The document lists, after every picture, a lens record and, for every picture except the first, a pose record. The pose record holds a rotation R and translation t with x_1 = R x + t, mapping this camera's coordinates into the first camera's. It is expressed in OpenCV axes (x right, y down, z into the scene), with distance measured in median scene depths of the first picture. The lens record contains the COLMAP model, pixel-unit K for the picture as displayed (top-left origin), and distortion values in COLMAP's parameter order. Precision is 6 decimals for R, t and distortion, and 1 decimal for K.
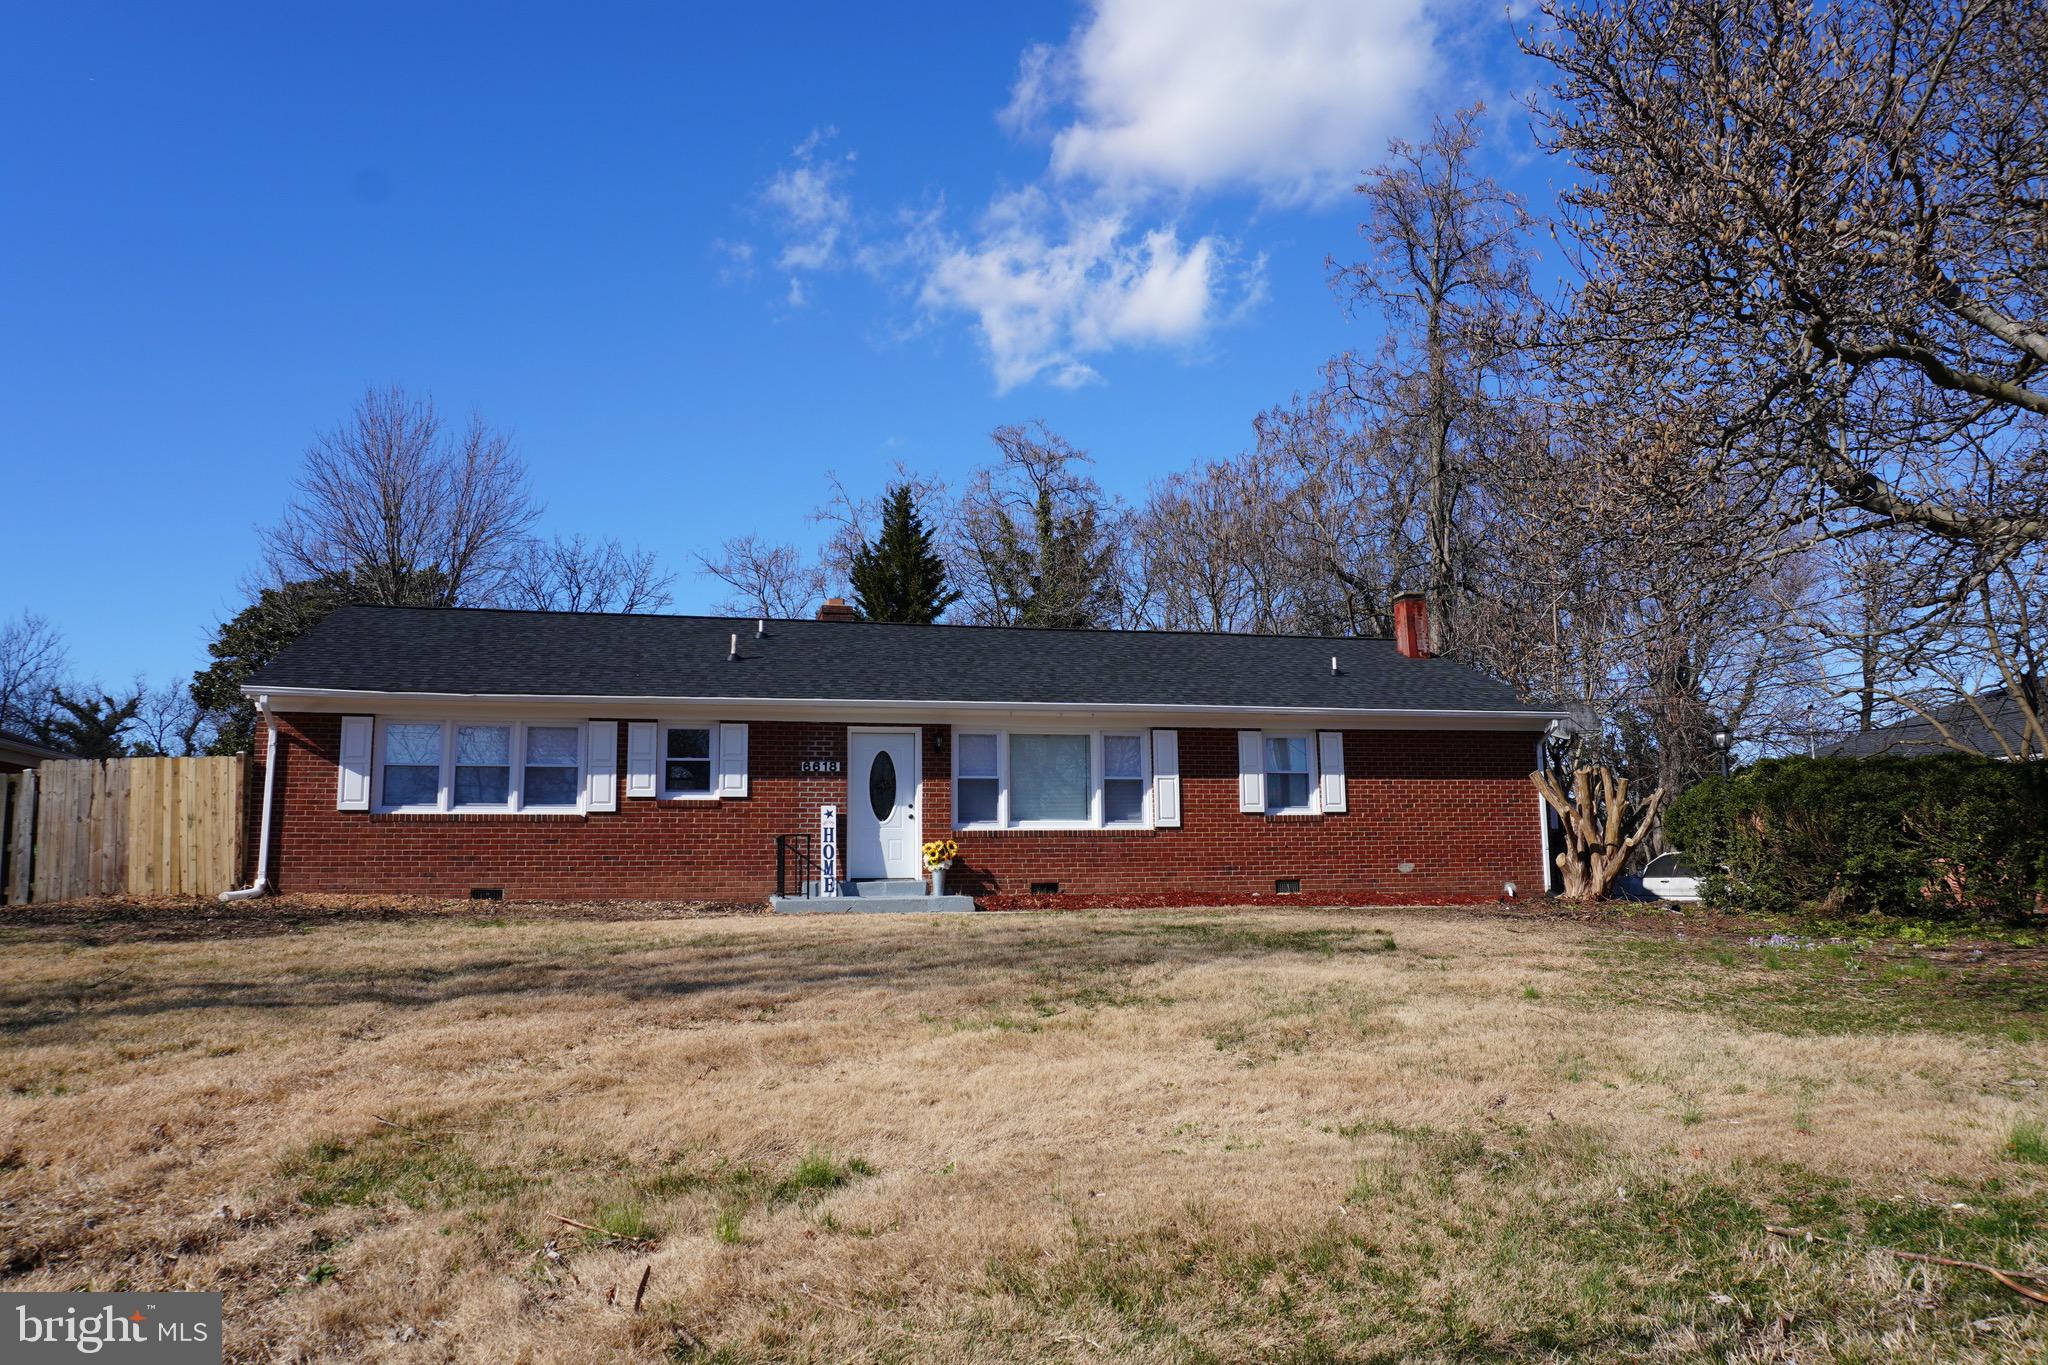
lens RADIAL K [[1375.0, 0, 1024.0], [0, 1375.0, 682.5], [0, 0, 1]] dist [-0.073292, 0.043409]
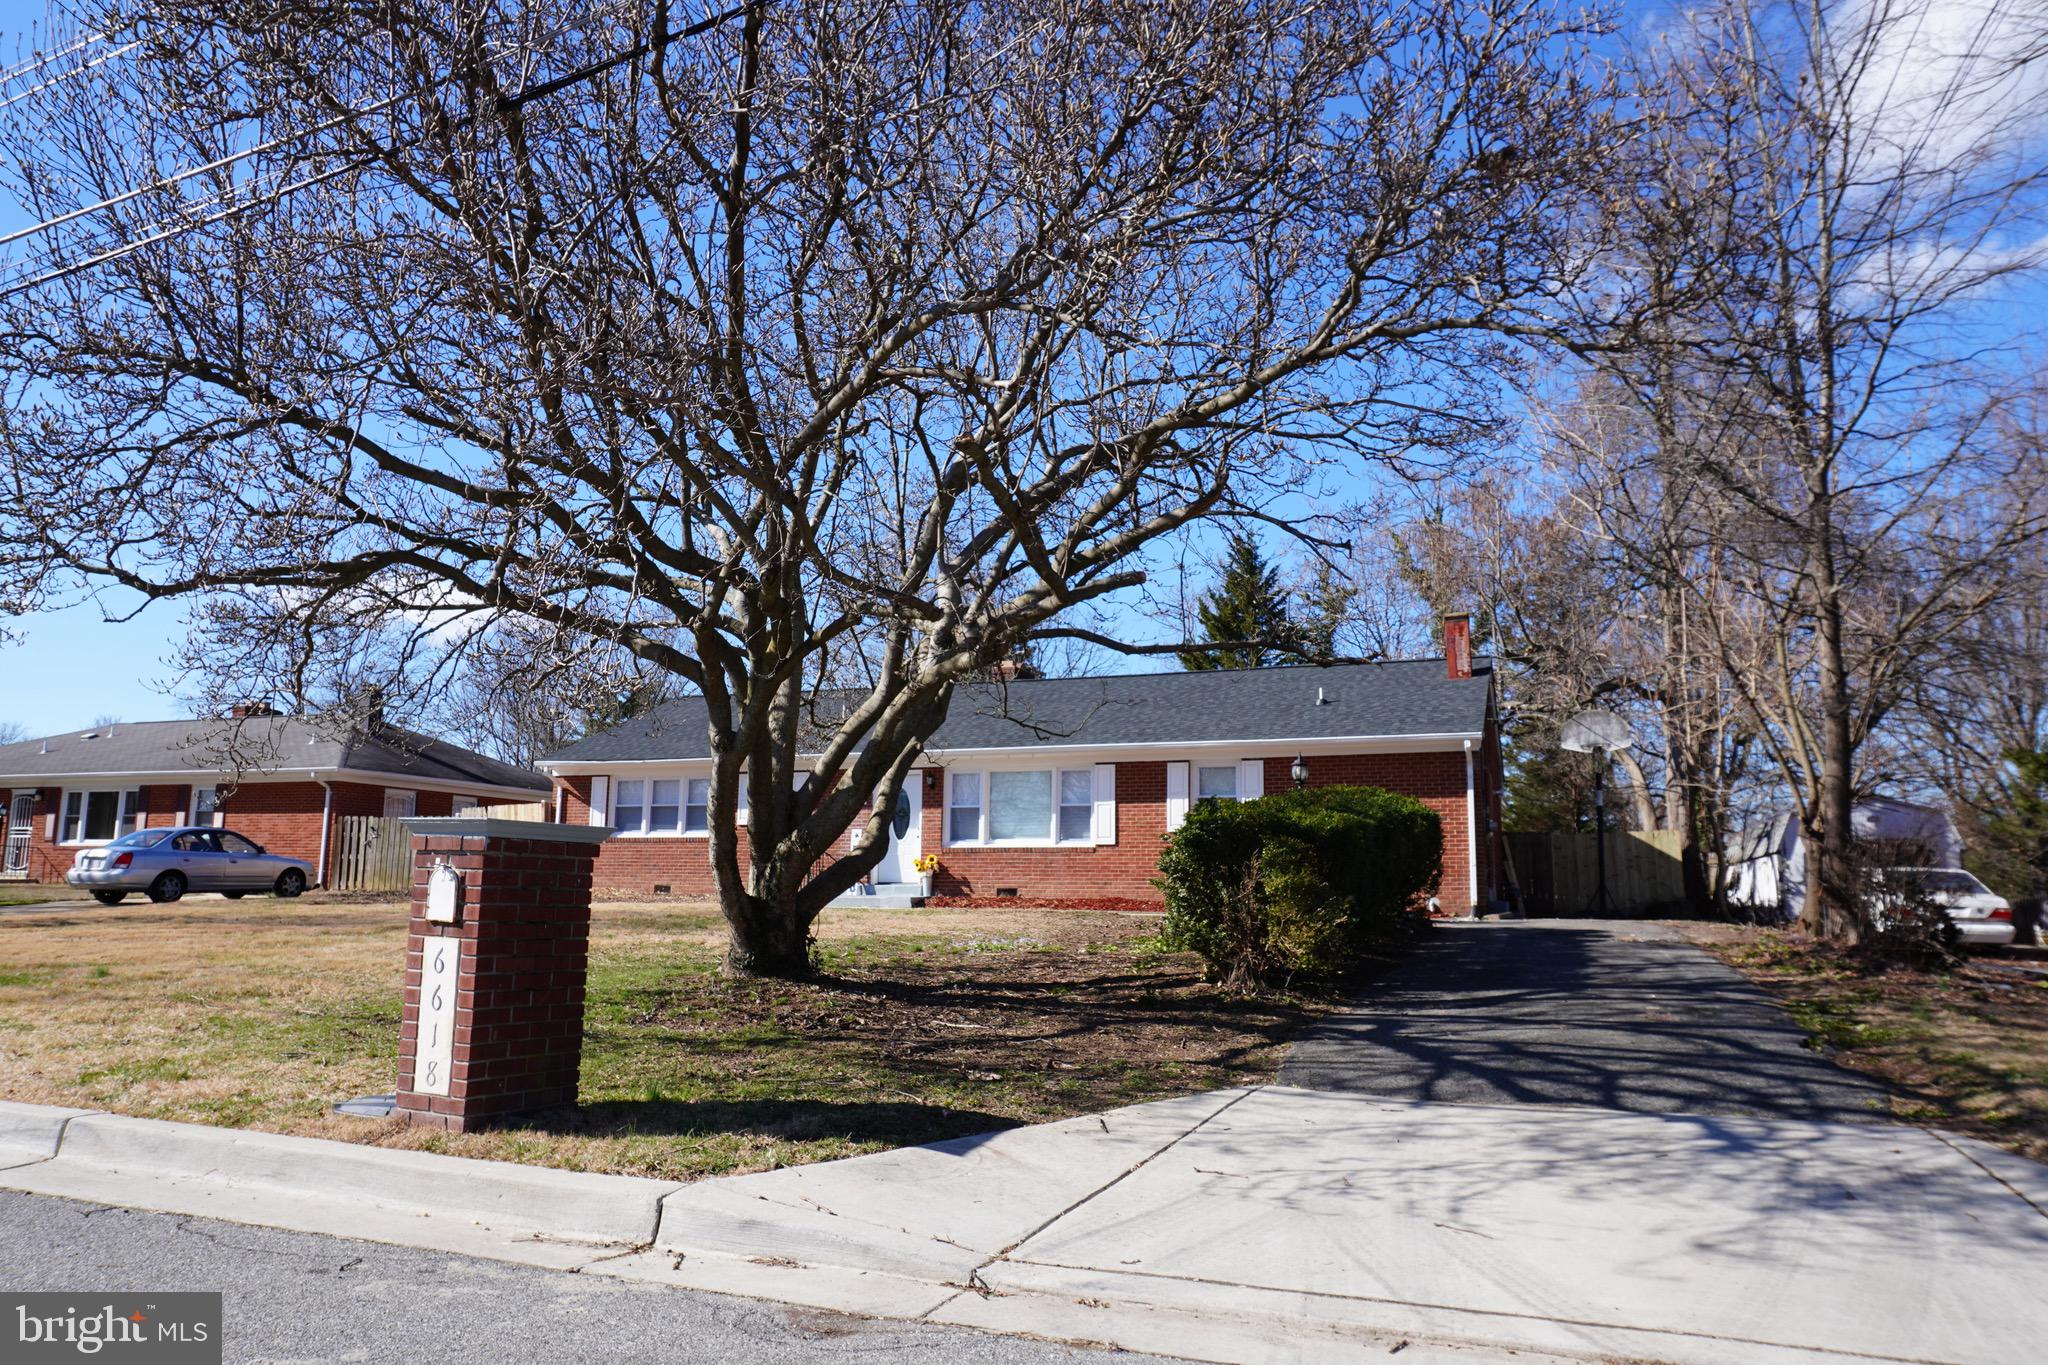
lens RADIAL K [[1375.0, 0, 1024.0], [0, 1375.0, 682.5], [0, 0, 1]] dist [-0.073292, 0.043409]
pose [[0.826979, -0.069642, -0.557903, 0.765665], [0.059450, 0.997567, -0.036402, 0.002078], [0.559081, -0.003064, 0.829108, -0.054783]]
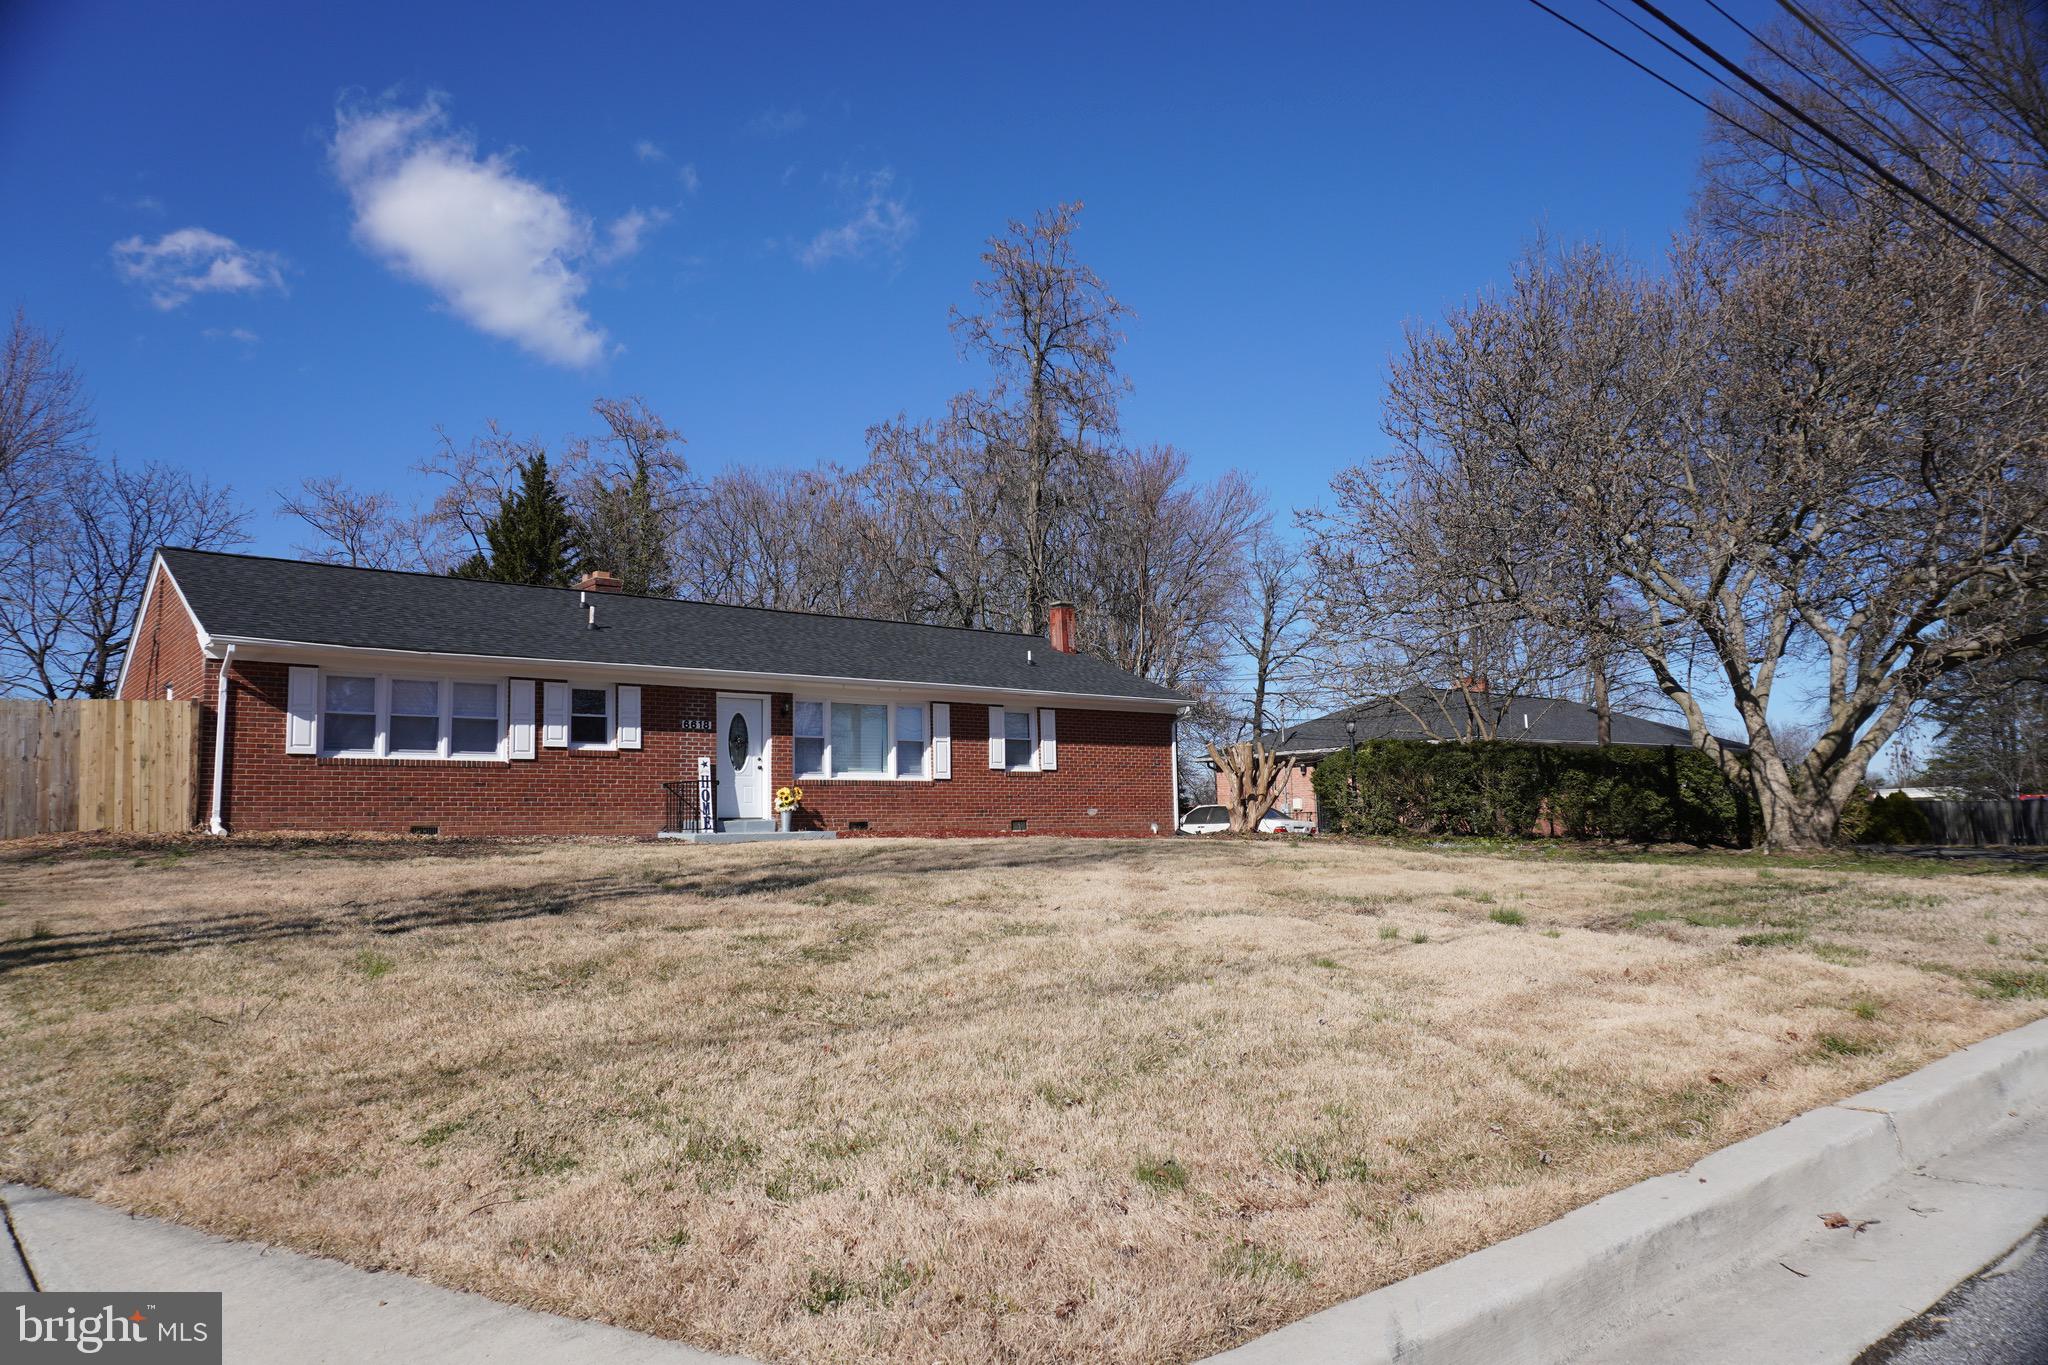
lens RADIAL K [[1375.0, 0, 1024.0], [0, 1375.0, 682.5], [0, 0, 1]] dist [-0.073292, 0.043409]
pose [[0.893947, 0.042552, 0.446149, -0.421990], [-0.055212, 0.998356, 0.015407, -0.009700], [-0.444759, -0.038406, 0.894826, -0.193474]]
